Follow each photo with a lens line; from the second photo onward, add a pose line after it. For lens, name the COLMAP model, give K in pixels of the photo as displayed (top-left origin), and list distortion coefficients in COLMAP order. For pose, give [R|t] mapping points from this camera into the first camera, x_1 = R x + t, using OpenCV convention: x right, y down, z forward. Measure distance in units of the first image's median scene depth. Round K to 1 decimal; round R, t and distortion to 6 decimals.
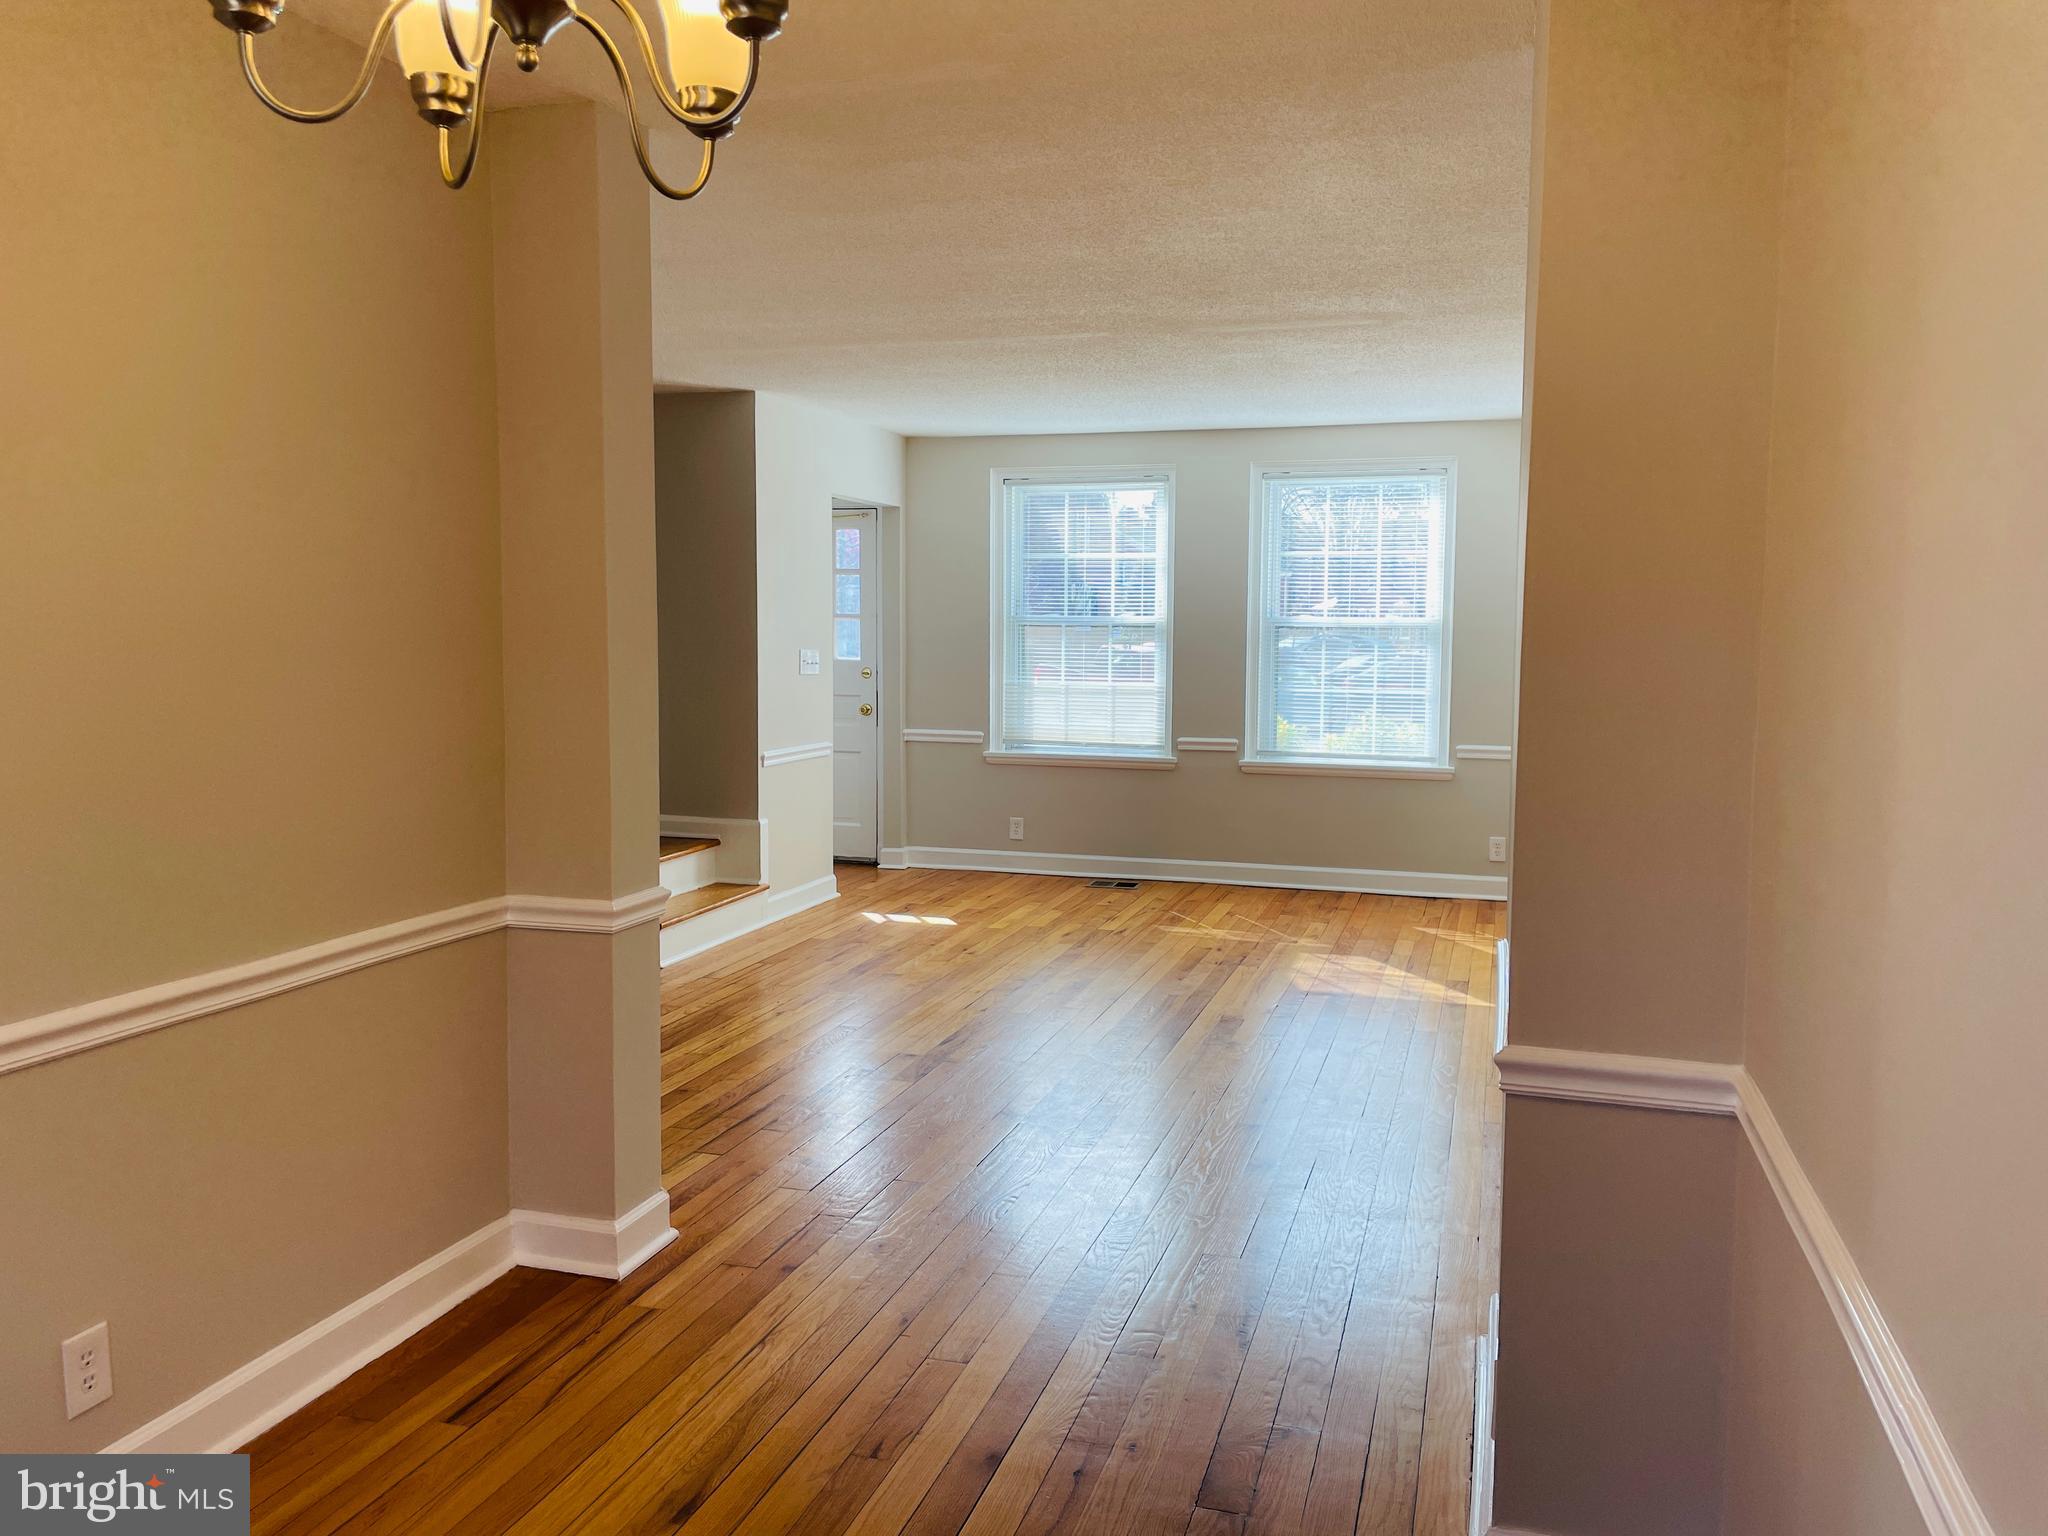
lens RADIAL K [[1545.0, 0, 1029.4], [0, 1545.0, 765.8], [0, 0, 1]] dist [0.044630, -0.037939]
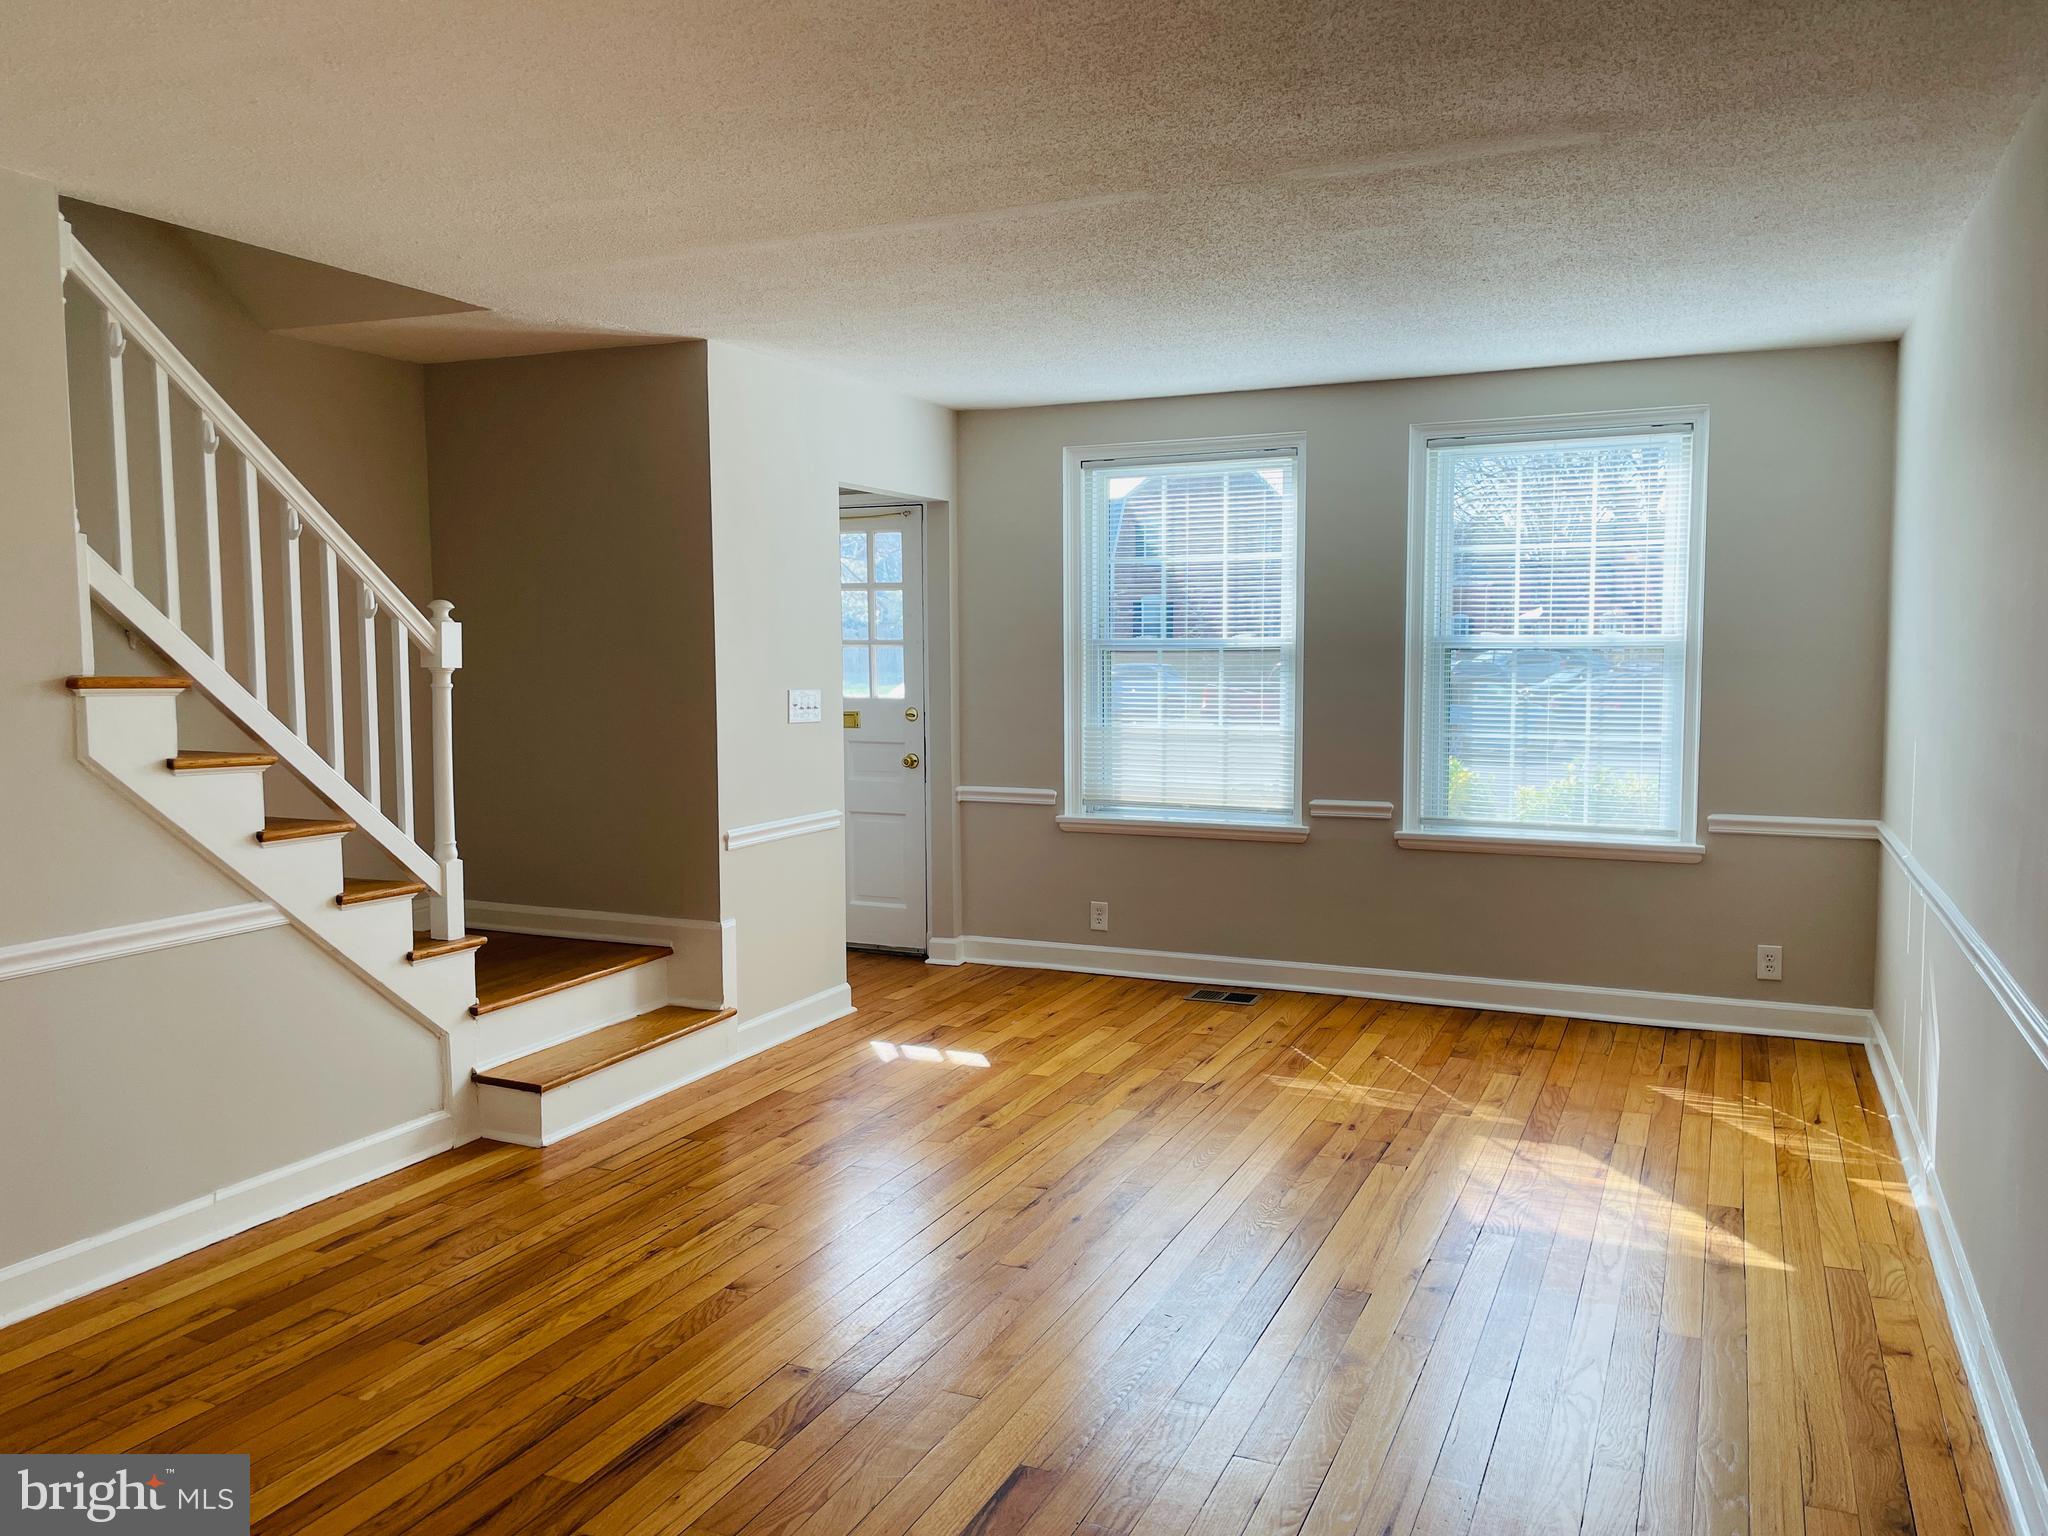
lens RADIAL K [[1545.0, 0, 1018.4], [0, 1545.0, 782.0], [0, 0, 1]] dist [0.044630, -0.037939]
pose [[0.991569, -0.001703, -0.129566, 0.055723], [0.001709, 0.999999, -0.000063, -0.028446], [0.129566, -0.000159, 0.991571, 0.255384]]
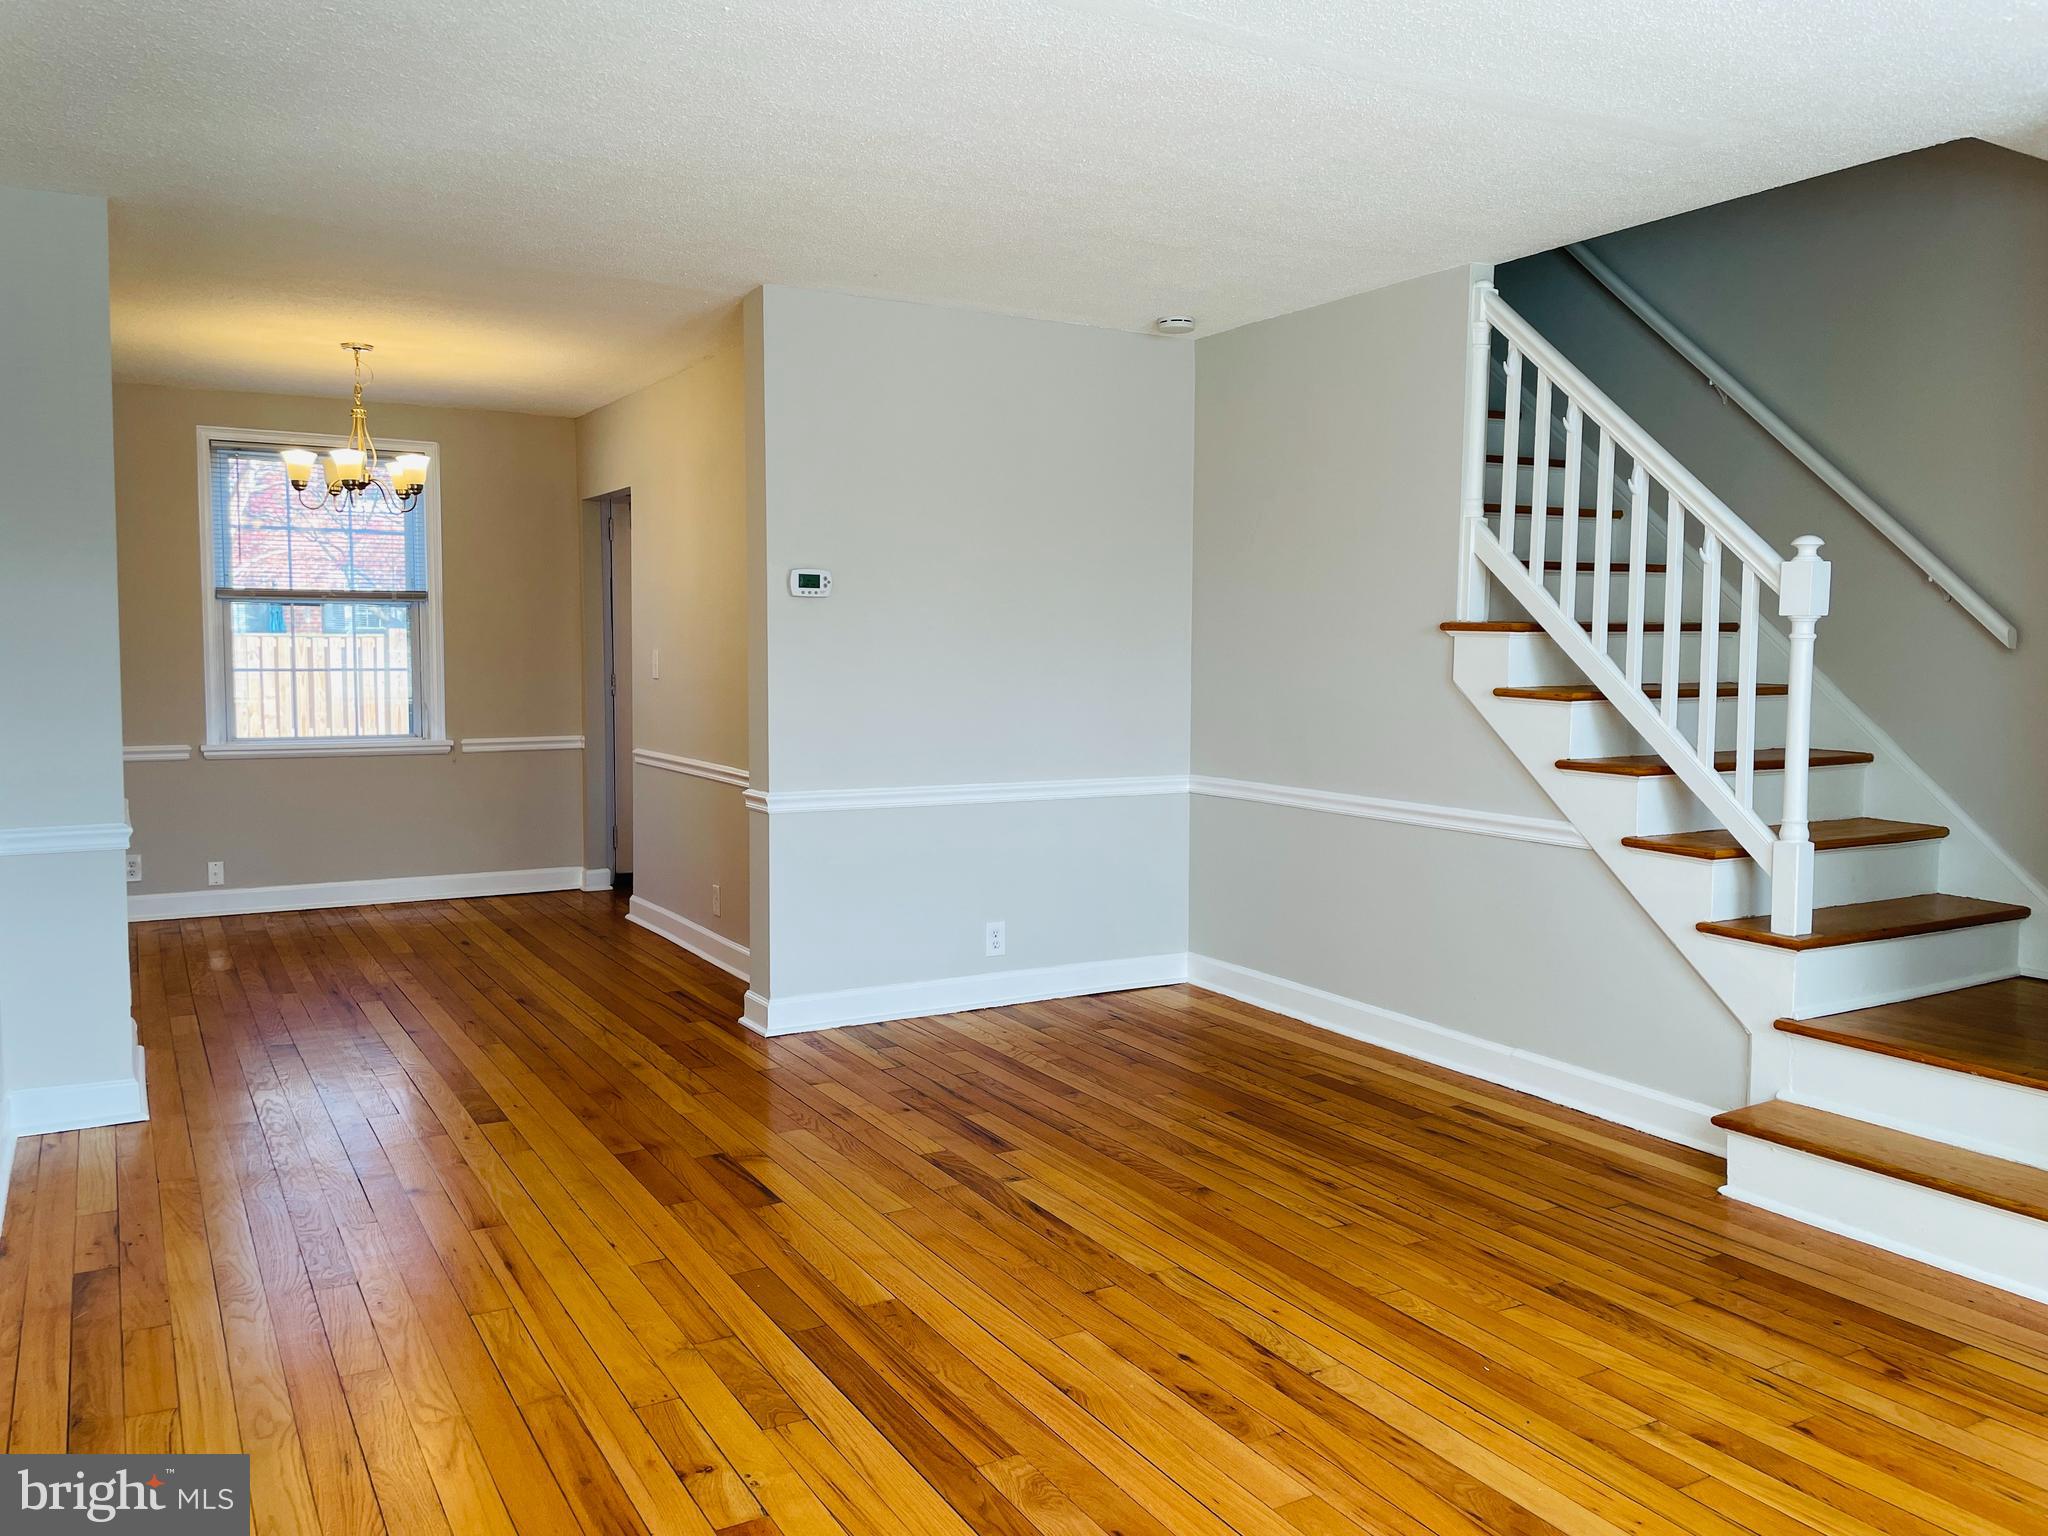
lens RADIAL K [[1545.0, 0, 1033.2], [0, 1545.0, 769.8], [0, 0, 1]] dist [0.044630, -0.037939]
pose [[-0.674917, 0.047586, -0.736357, 0.291053], [-0.077714, 0.987785, 0.135064, -0.069714], [0.733790, 0.148382, -0.662975, 0.934368]]
